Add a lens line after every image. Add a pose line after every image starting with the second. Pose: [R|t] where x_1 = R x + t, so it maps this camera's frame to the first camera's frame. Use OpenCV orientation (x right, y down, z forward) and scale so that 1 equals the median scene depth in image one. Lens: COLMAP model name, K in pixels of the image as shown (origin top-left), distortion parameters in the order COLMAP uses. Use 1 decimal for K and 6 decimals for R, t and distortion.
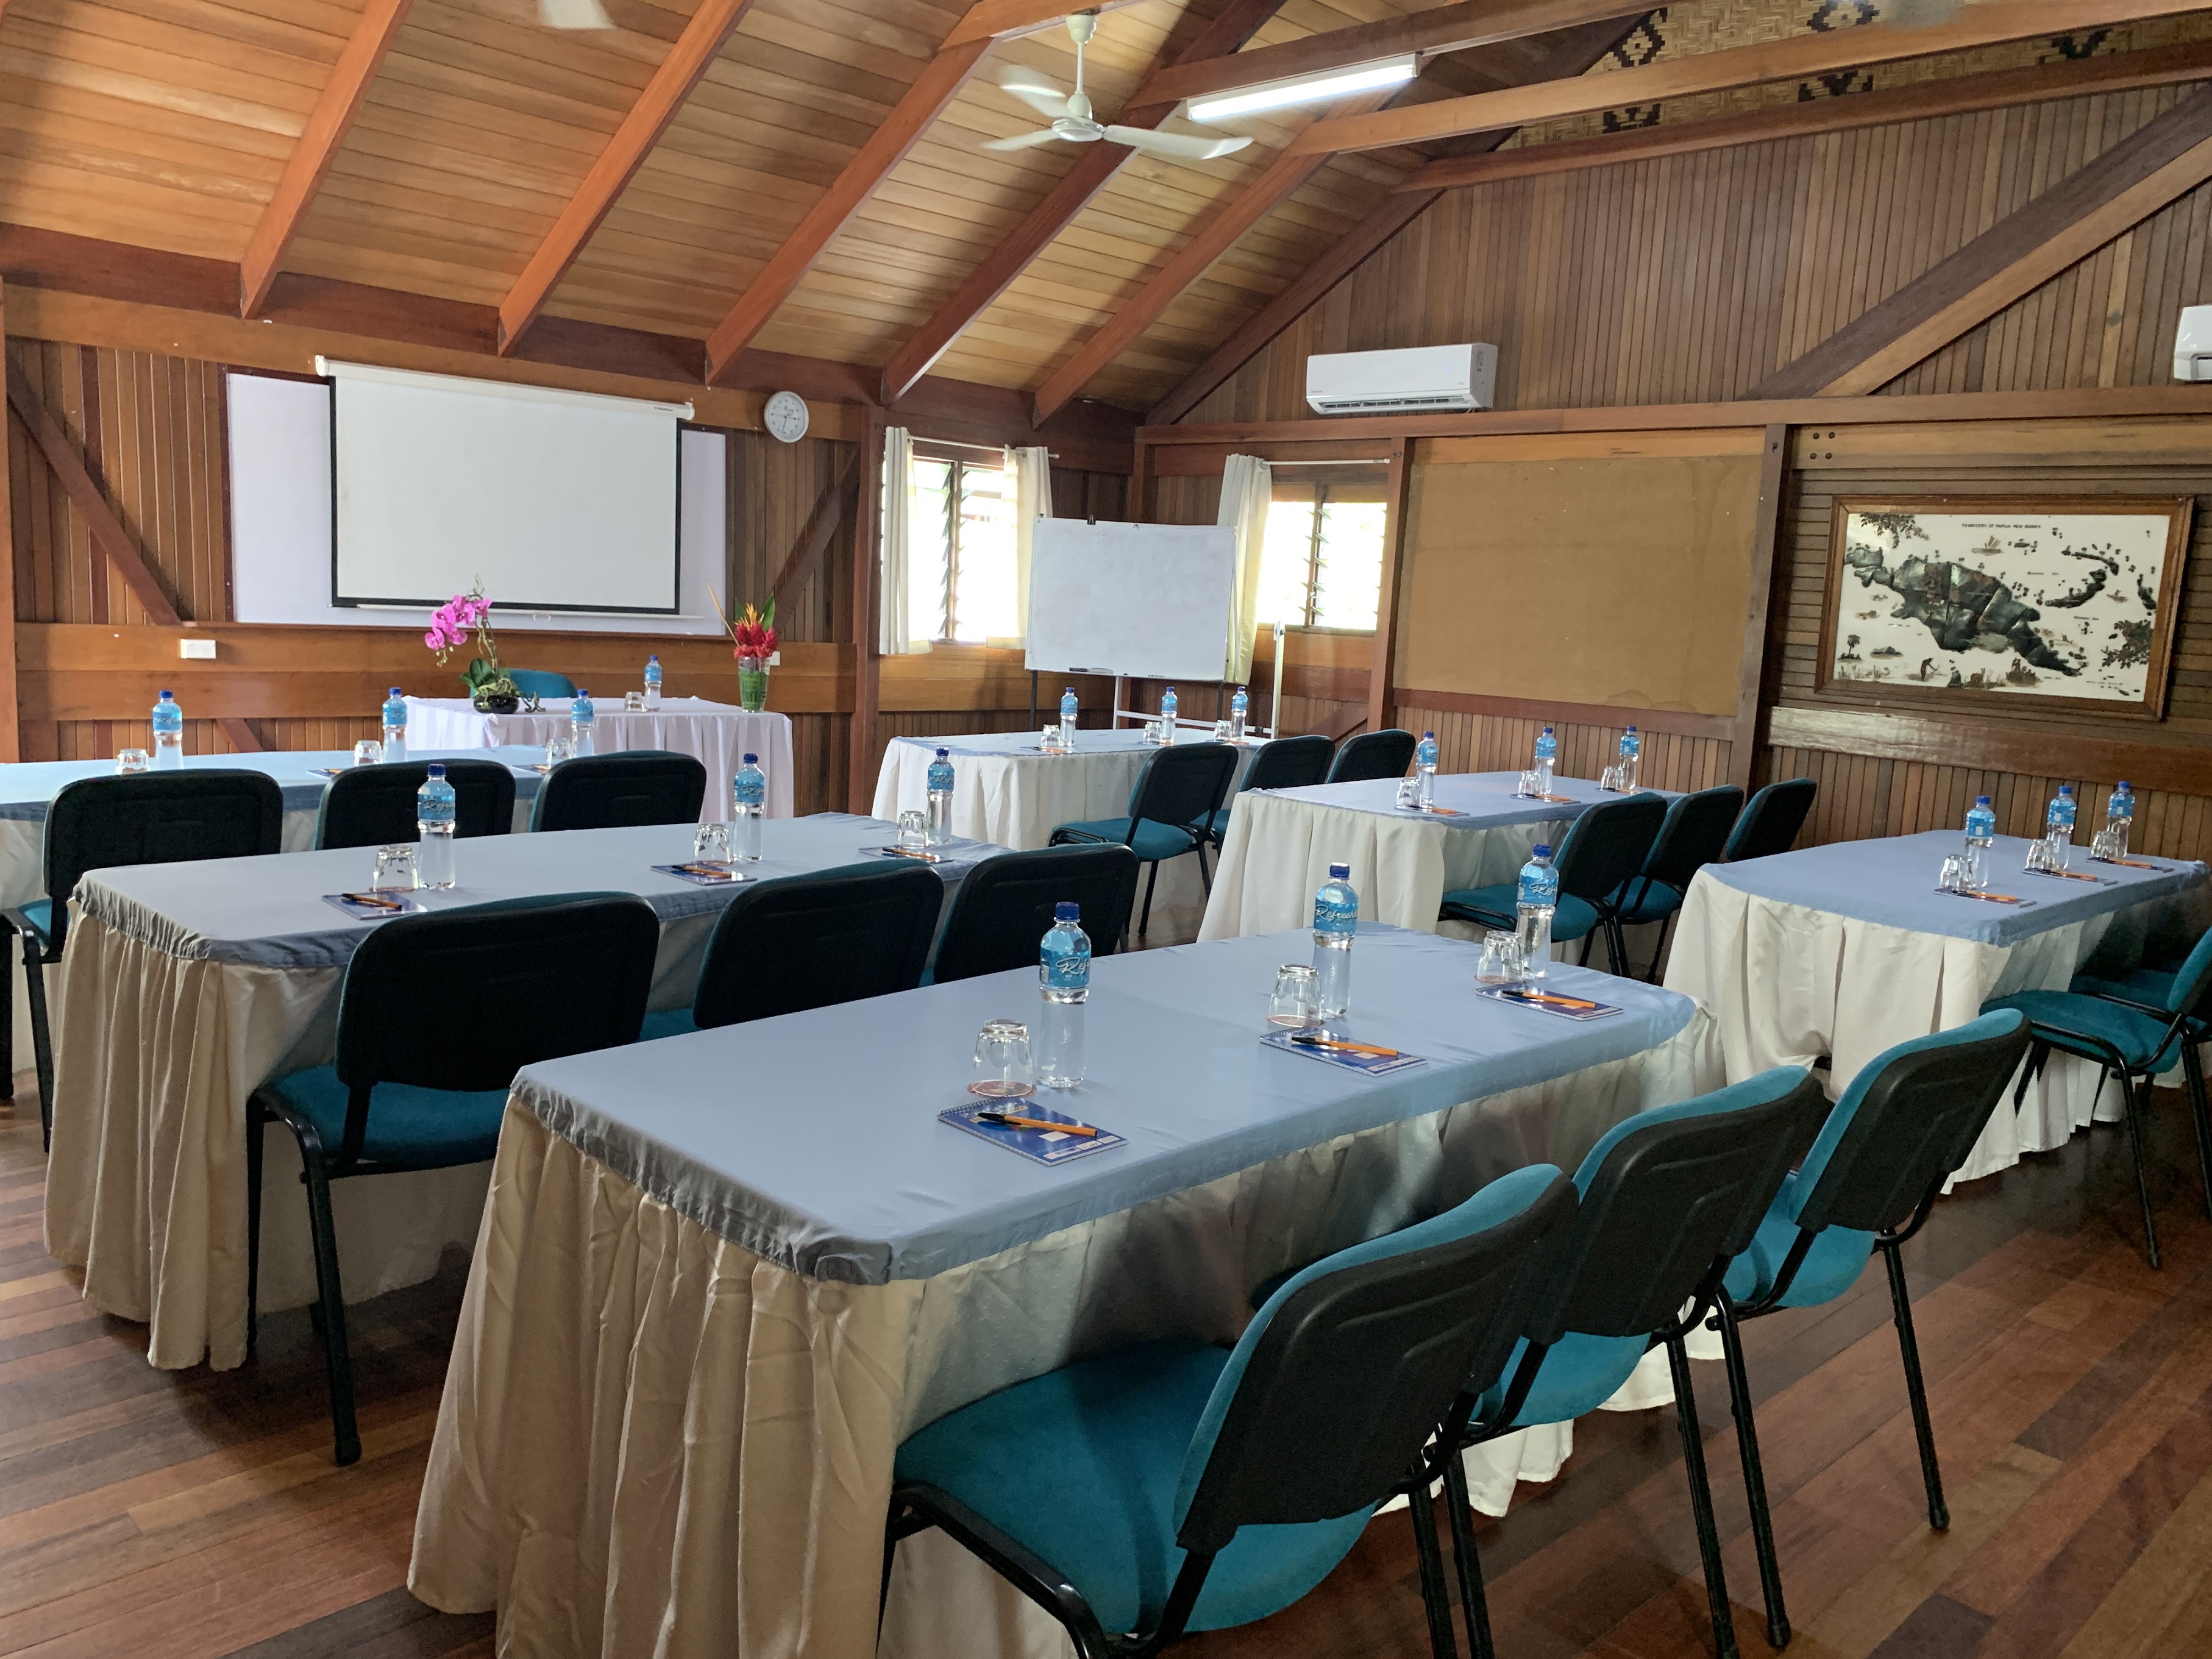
lens RADIAL K [[1717.9, 0, 1106.0], [0, 1717.9, 829.5], [0, 0, 1]] dist [0.092797, -0.129251]
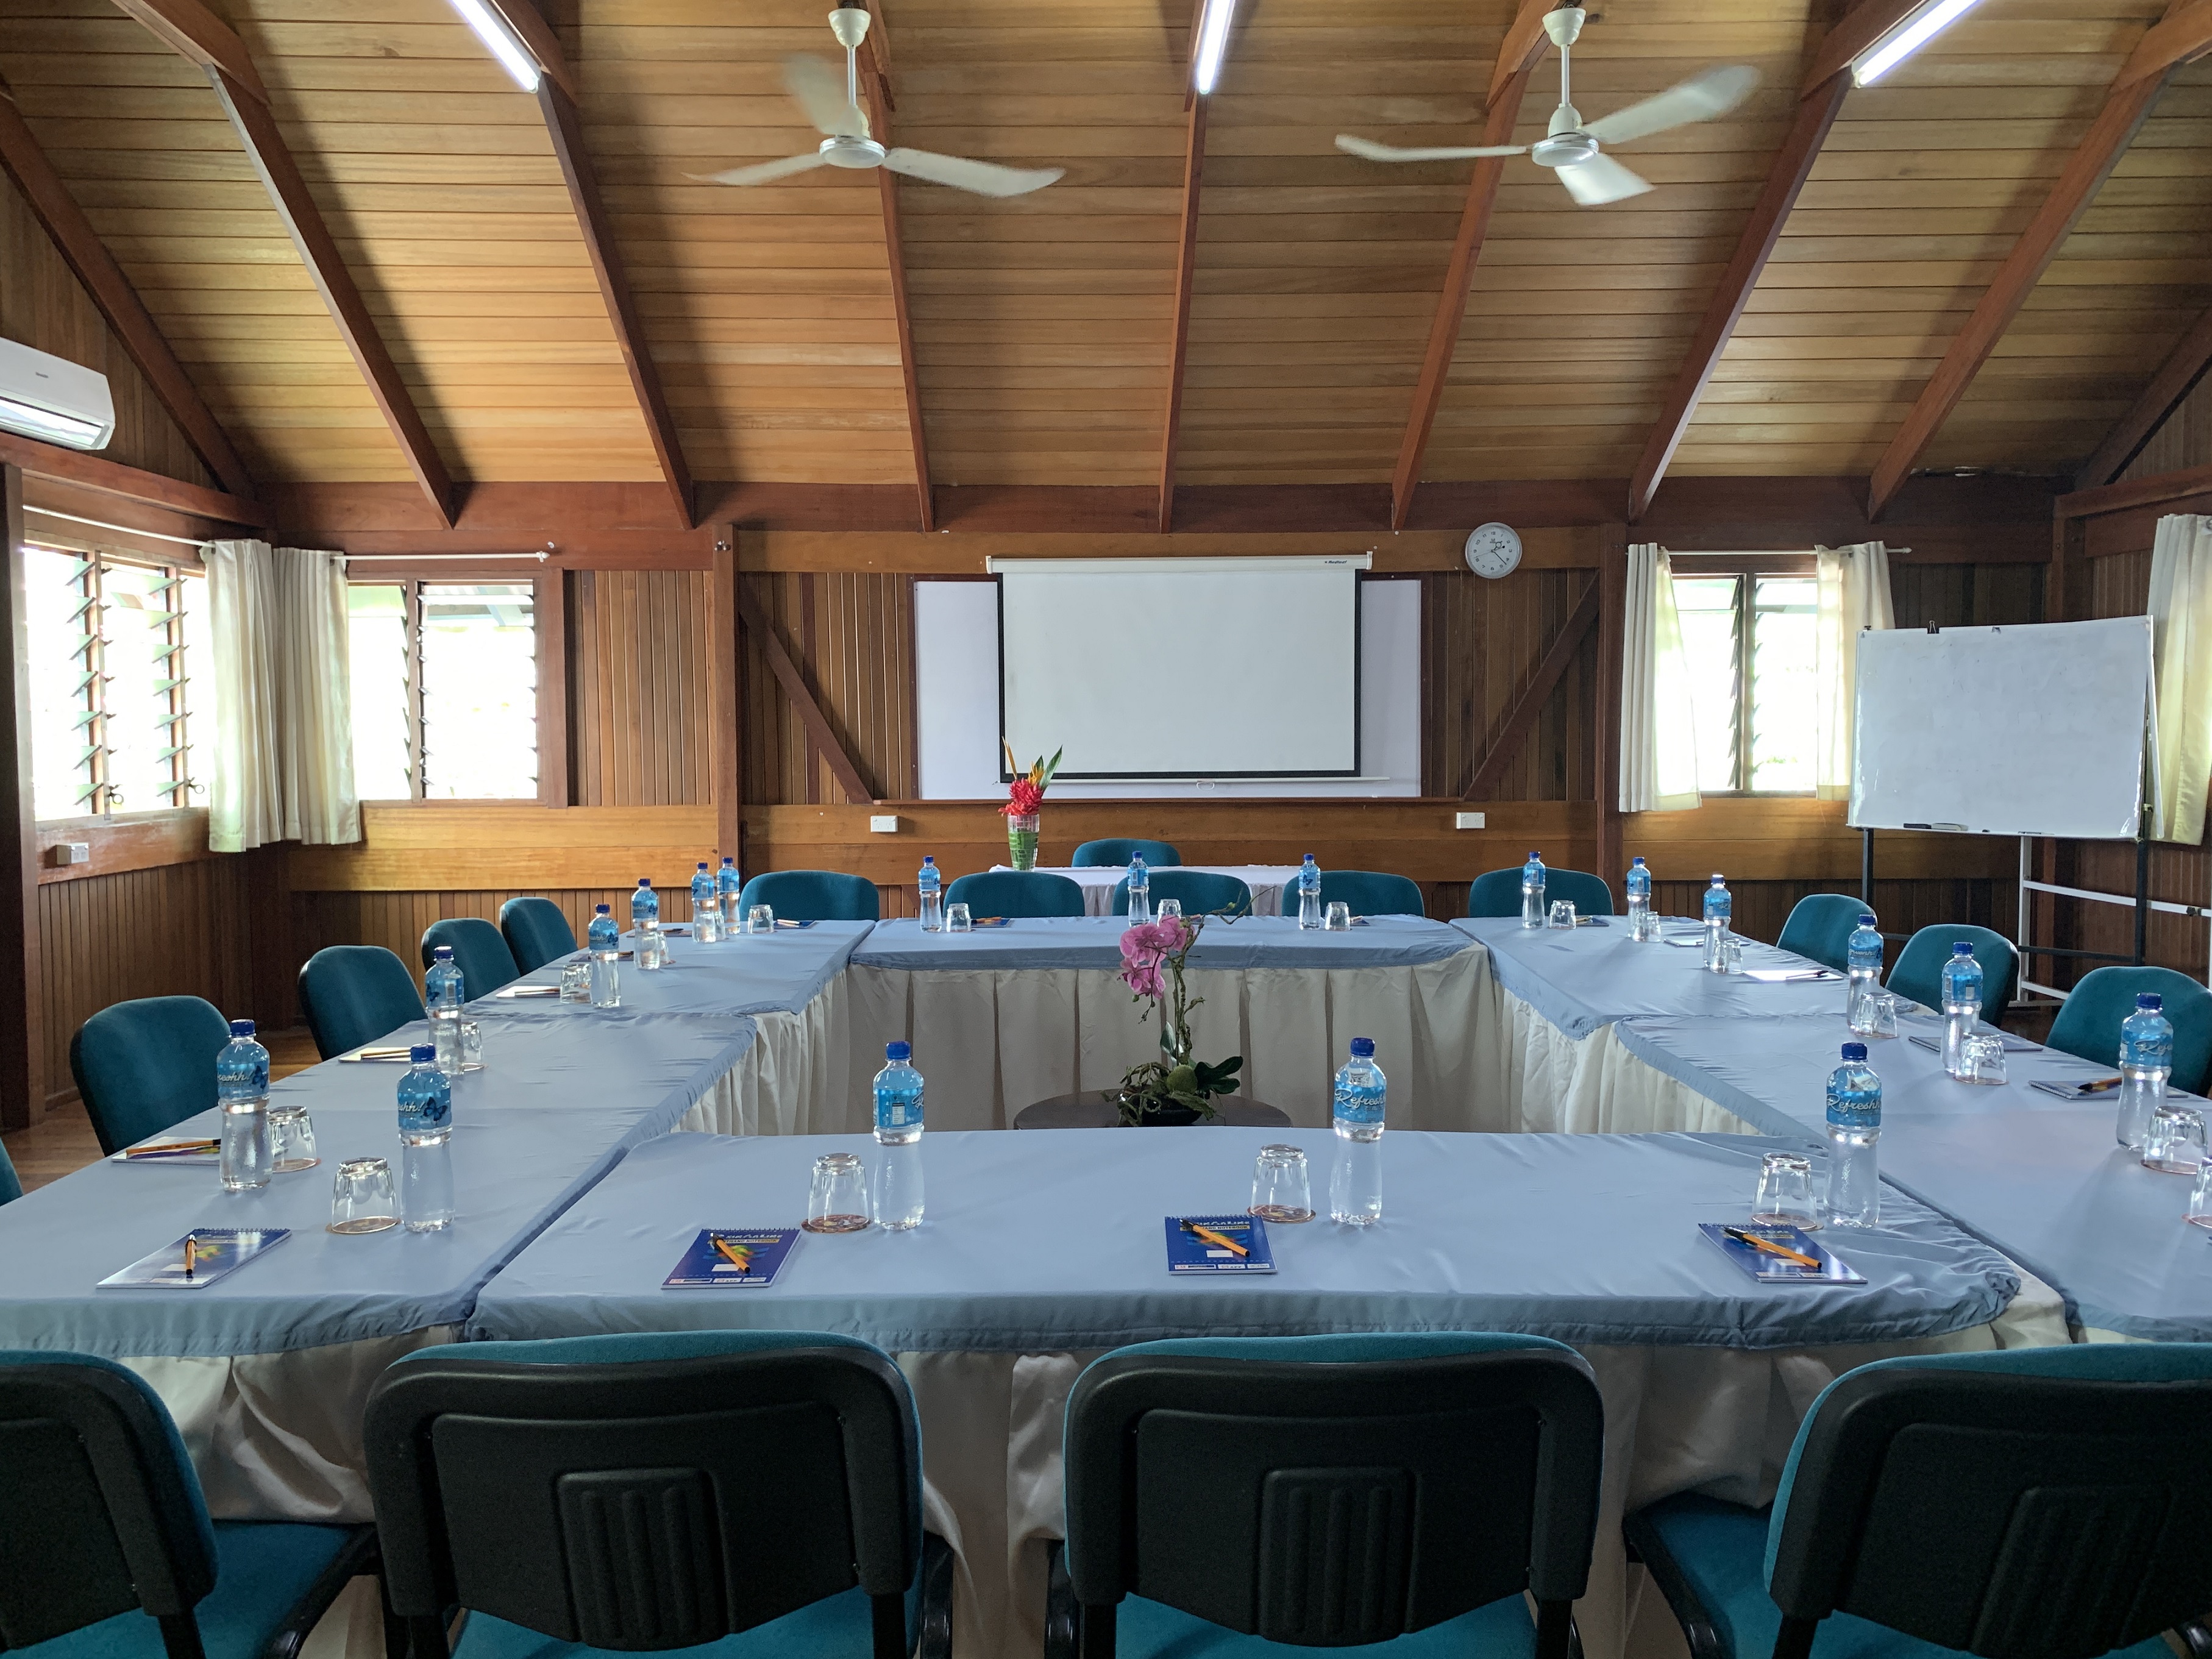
lens RADIAL K [[1717.9, 0, 1106.0], [0, 1717.9, 829.5], [0, 0, 1]] dist [0.092797, -0.129251]
pose [[0.713396, -0.014259, -0.700616, 0.331702], [-0.053061, 0.995824, -0.074297, -0.021613], [0.698750, 0.090178, 0.709660, 0.275149]]
